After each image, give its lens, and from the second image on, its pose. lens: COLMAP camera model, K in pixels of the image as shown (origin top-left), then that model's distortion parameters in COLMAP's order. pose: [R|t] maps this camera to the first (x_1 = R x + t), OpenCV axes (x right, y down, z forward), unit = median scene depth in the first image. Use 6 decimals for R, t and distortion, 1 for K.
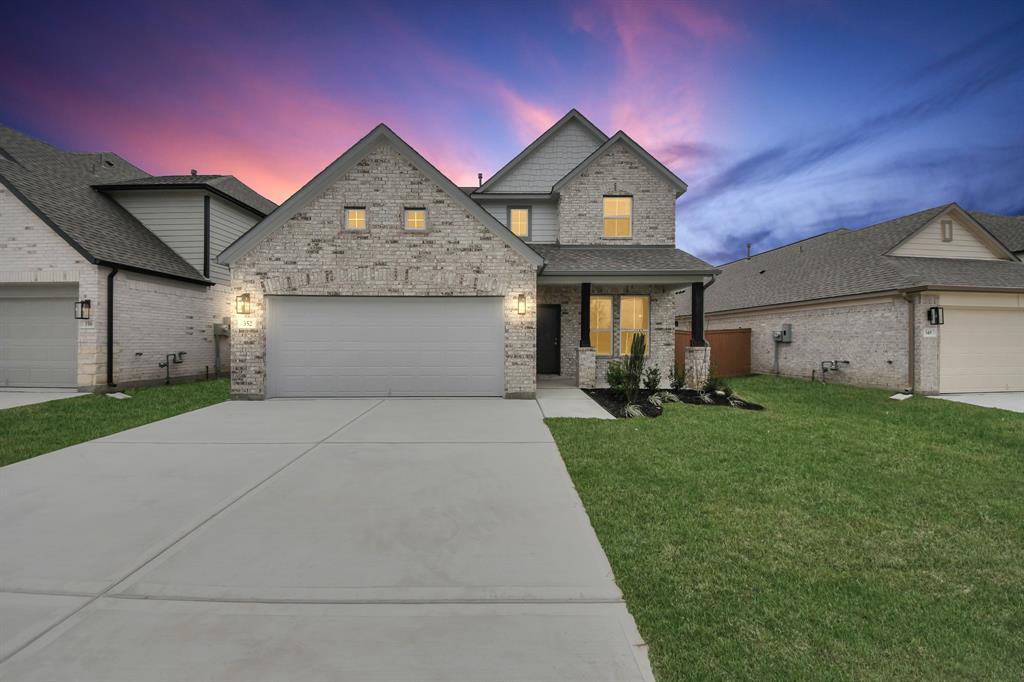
lens RADIAL K [[379.0, 0, 512.9], [0, 379.0, 337.3], [0, 0, 1]] dist [0.013302, -0.000382]
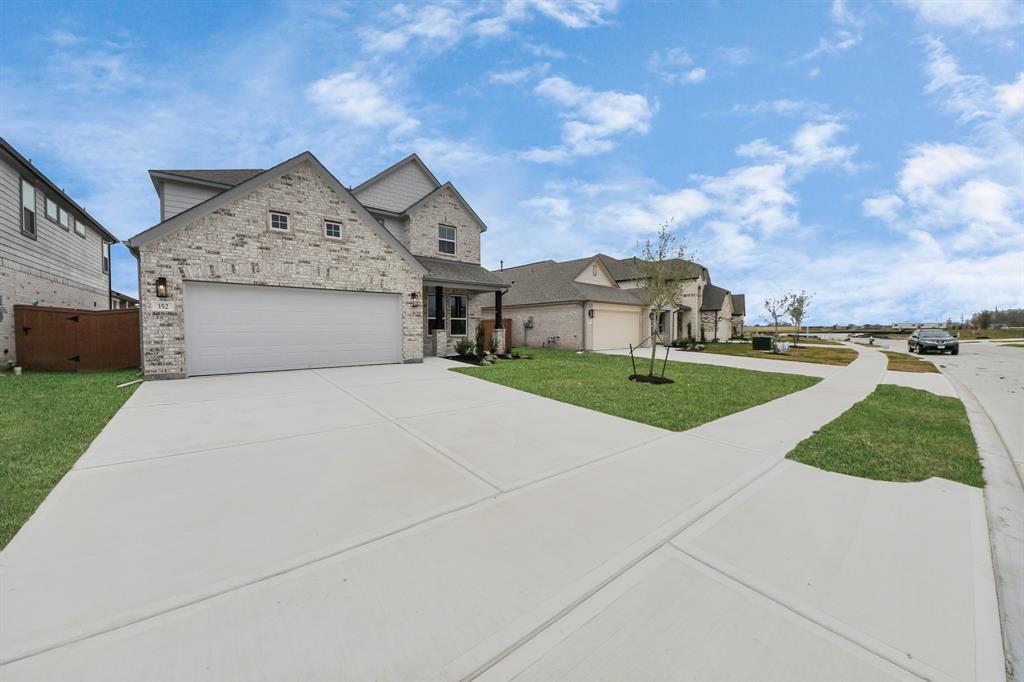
lens RADIAL K [[379.0, 0, 512.9], [0, 379.0, 337.3], [0, 0, 1]] dist [0.013302, -0.000382]
pose [[0.782143, -0.016909, 0.622869, -0.596459], [0.000708, 0.999655, 0.026248, 0.021088], [-0.623099, -0.020088, 0.781885, -0.406690]]
